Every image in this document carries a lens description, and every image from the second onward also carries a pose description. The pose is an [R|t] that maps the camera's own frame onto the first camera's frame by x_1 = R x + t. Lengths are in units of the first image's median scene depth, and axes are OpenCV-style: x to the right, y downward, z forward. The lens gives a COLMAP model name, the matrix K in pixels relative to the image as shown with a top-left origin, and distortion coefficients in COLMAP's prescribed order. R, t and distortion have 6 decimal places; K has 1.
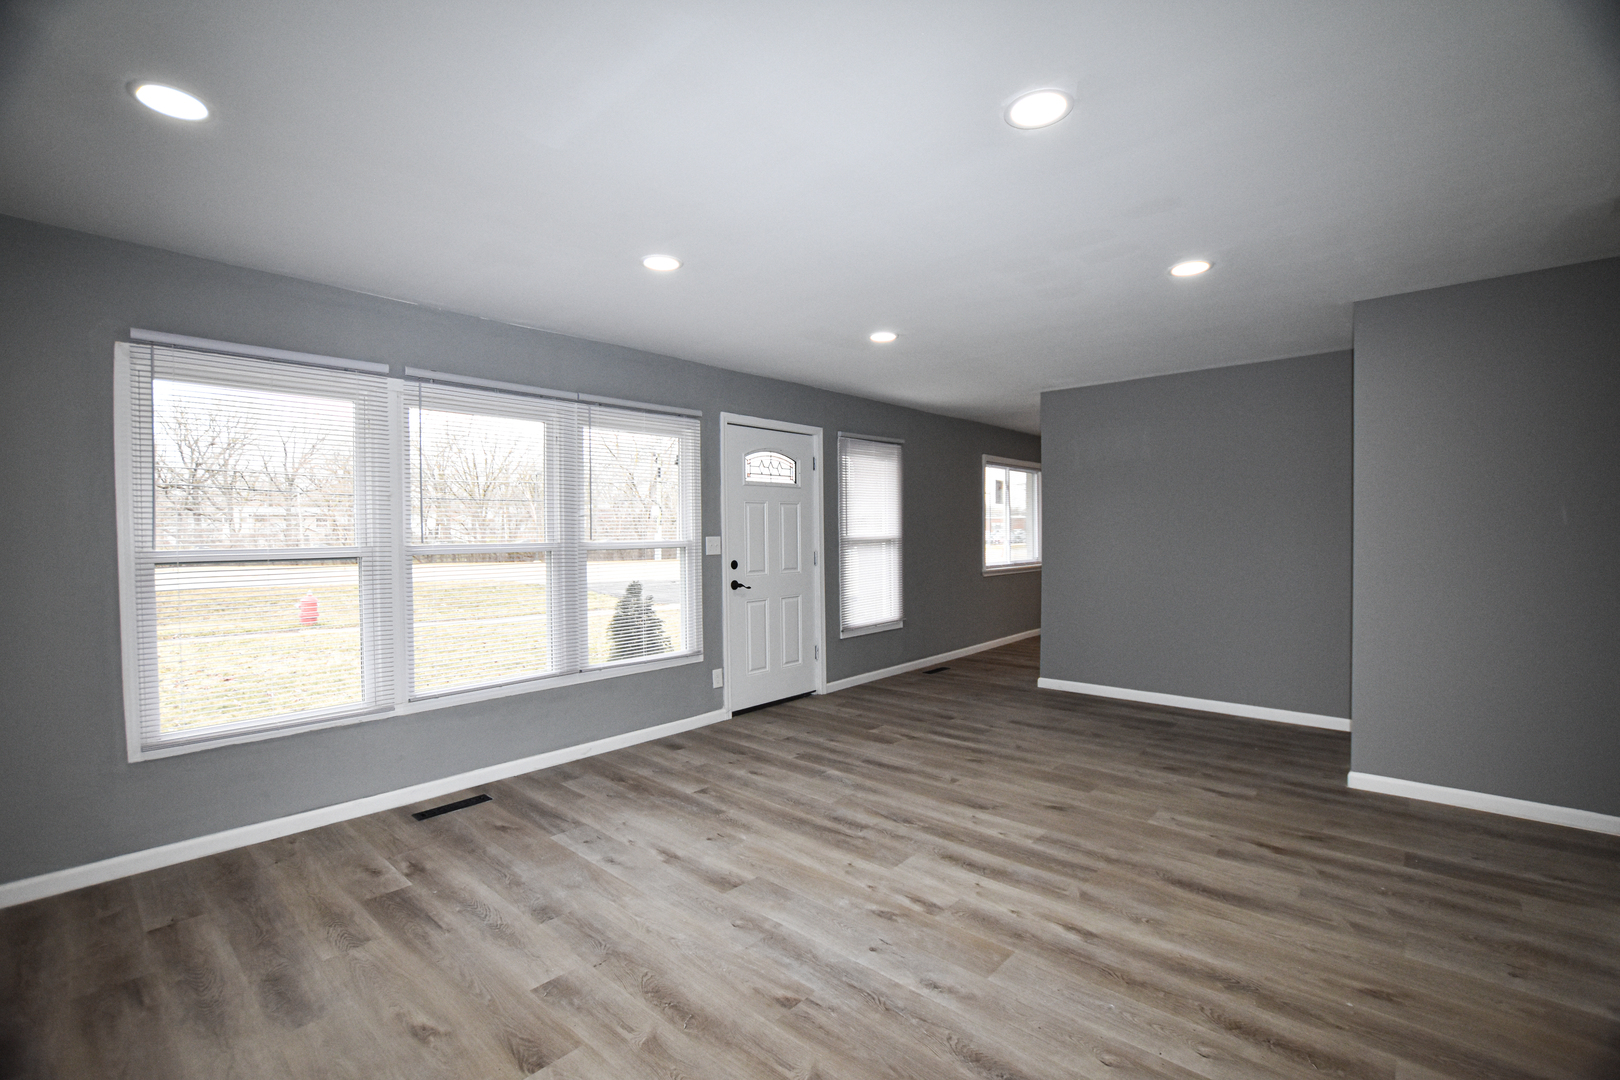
lens RADIAL K [[713.1, 0, 814.7], [0, 713.1, 541.8], [0, 0, 1]] dist [-0.031564, 0.003527]
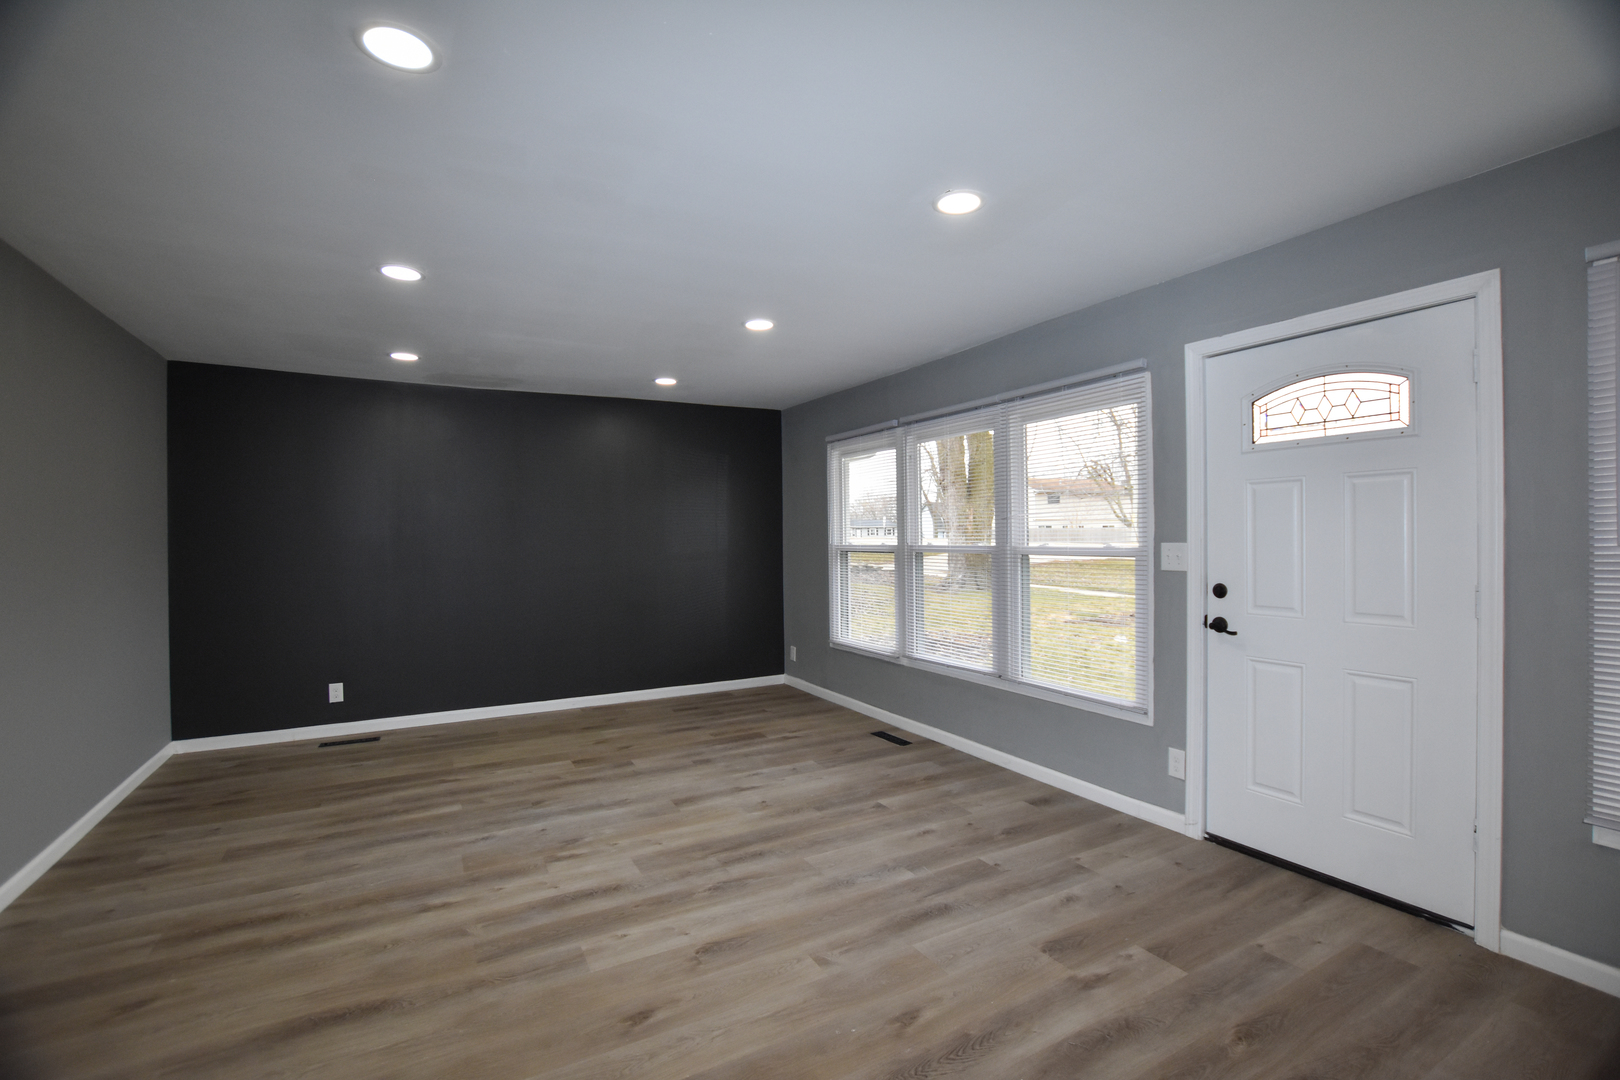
lens RADIAL K [[713.1, 0, 814.7], [0, 713.1, 541.8], [0, 0, 1]] dist [-0.031564, 0.003527]
pose [[-0.323727, 0.016032, -0.946015, 0.866596], [-0.004645, 0.999817, 0.018533, -0.028078], [0.946139, 0.010393, -0.323593, 1.365807]]
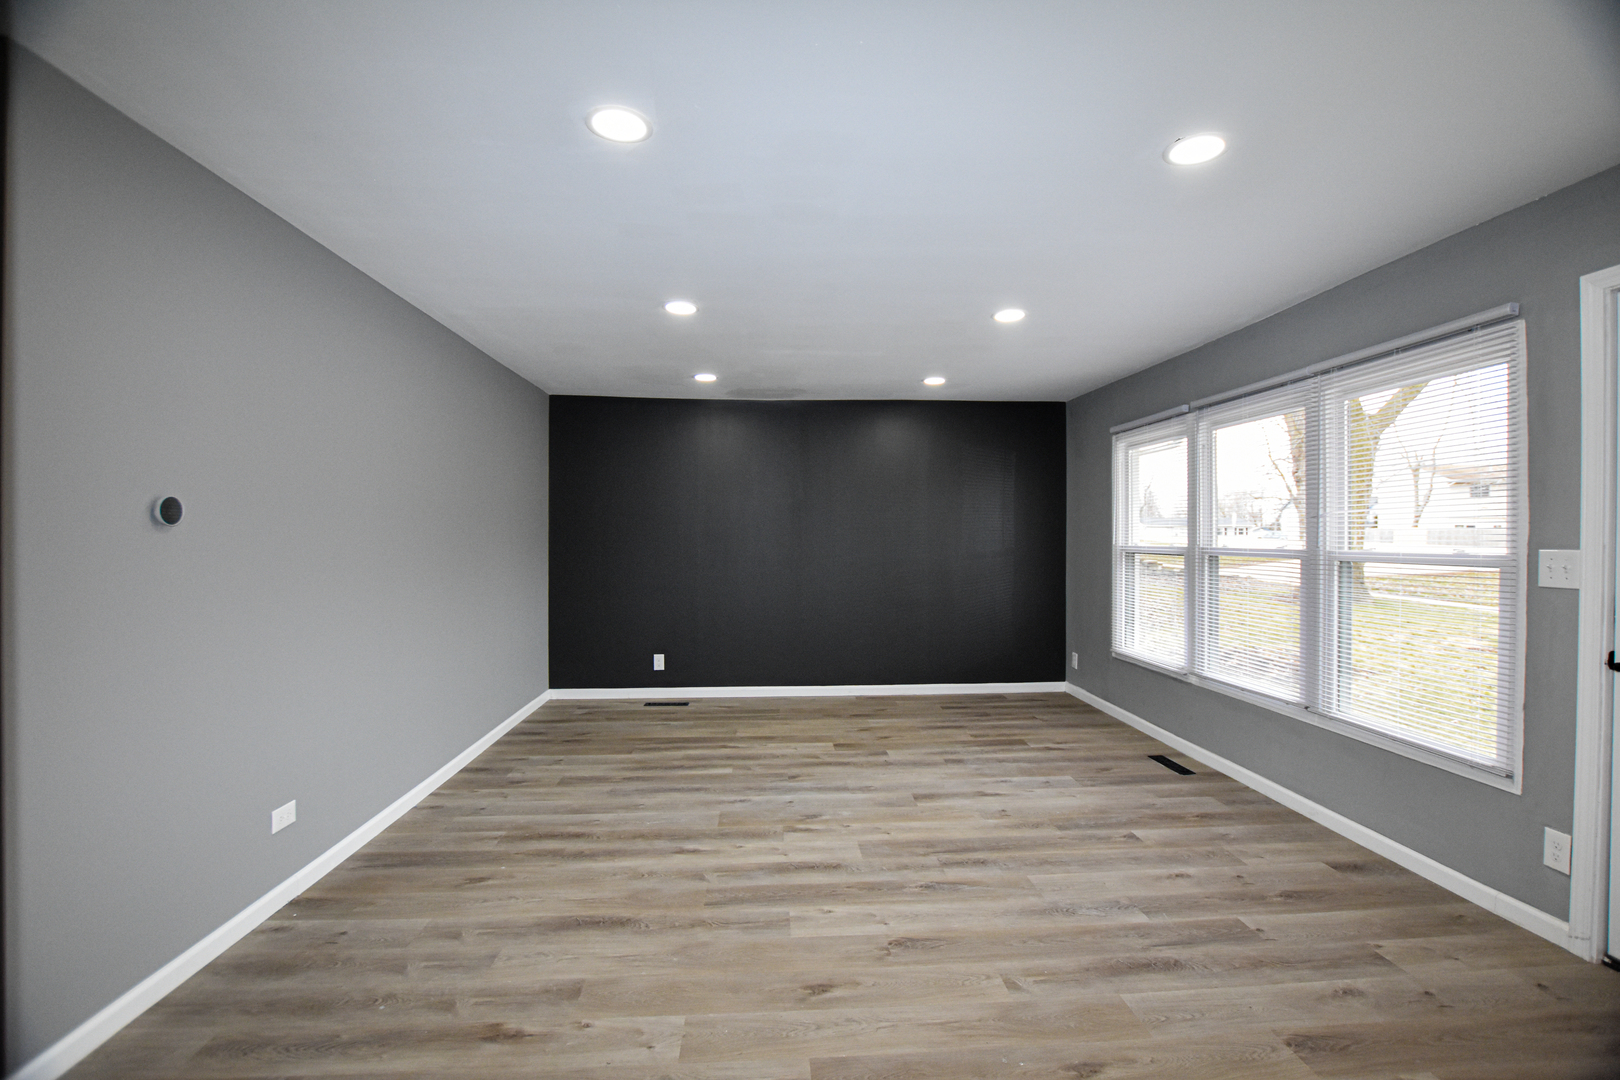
lens RADIAL K [[713.1, 0, 814.7], [0, 713.1, 541.8], [0, 0, 1]] dist [-0.031564, 0.003527]
pose [[-0.698108, 0.011706, -0.715897, 0.808121], [-0.008482, 0.999661, 0.024617, -0.029820], [0.715942, 0.023257, -0.697772, 1.466205]]
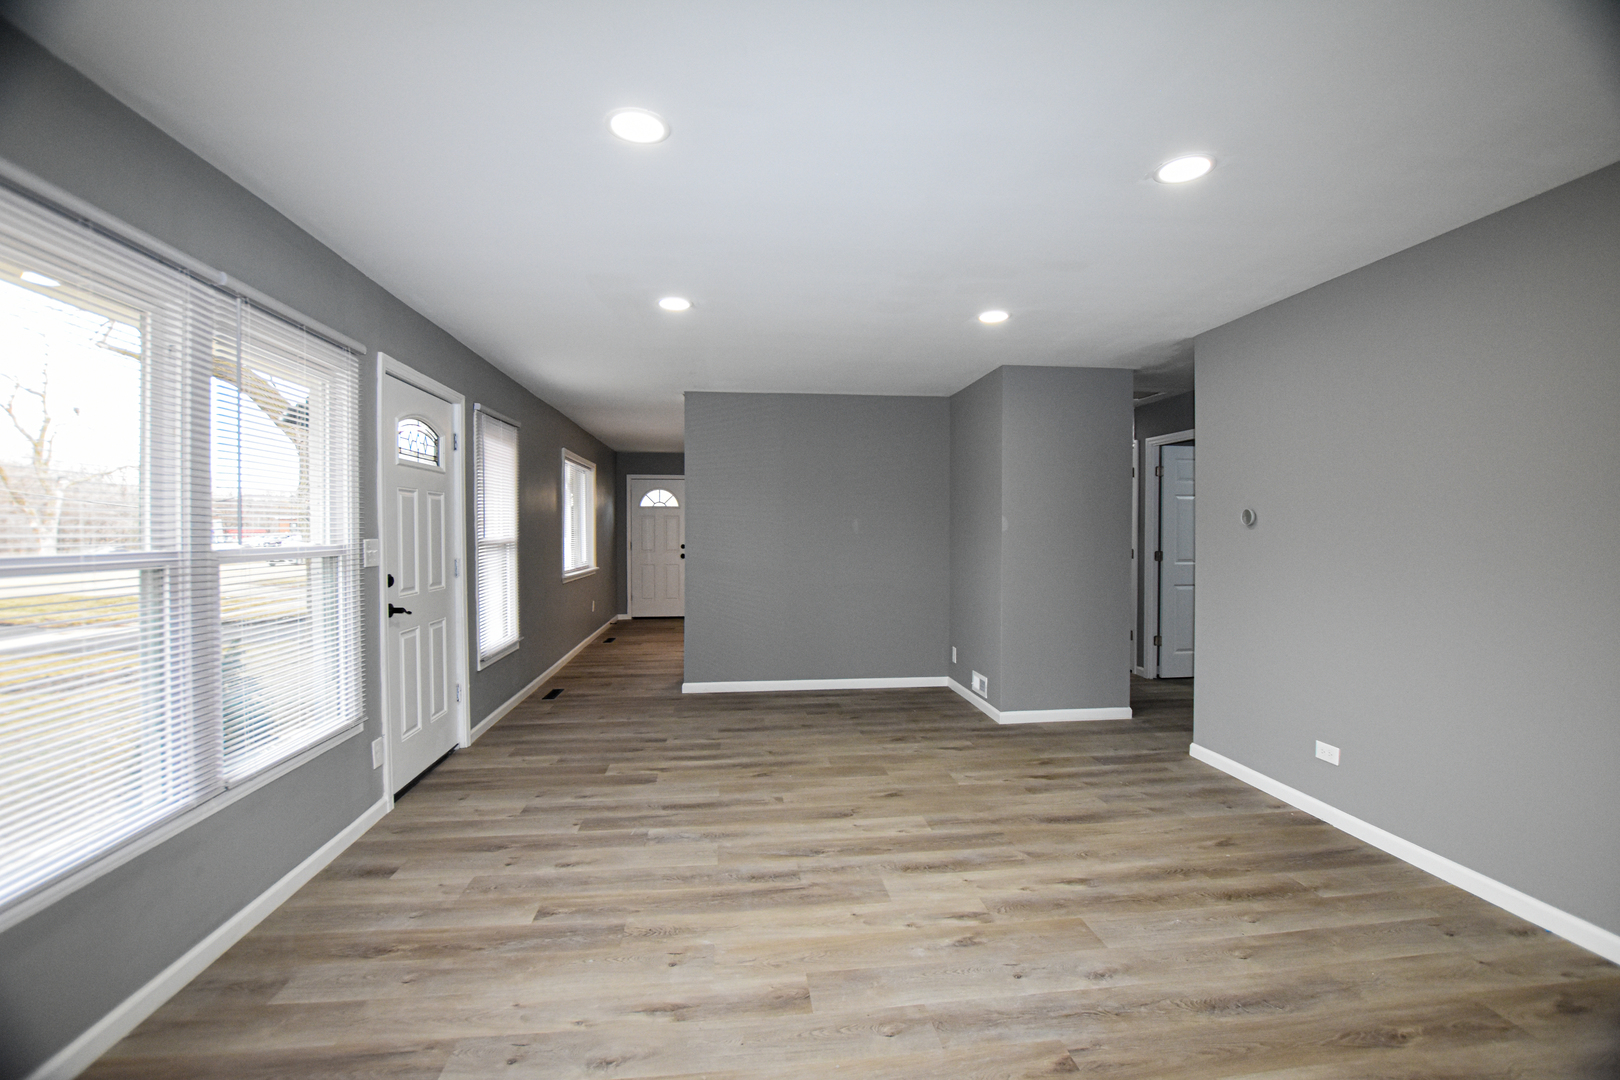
lens RADIAL K [[713.1, 0, 814.7], [0, 713.1, 541.8], [0, 0, 1]] dist [-0.031564, 0.003527]
pose [[0.658095, -0.004055, 0.752924, -0.549557], [0.006982, 0.999975, -0.000717, -0.002014], [-0.752902, 0.005729, 0.658107, 0.401130]]
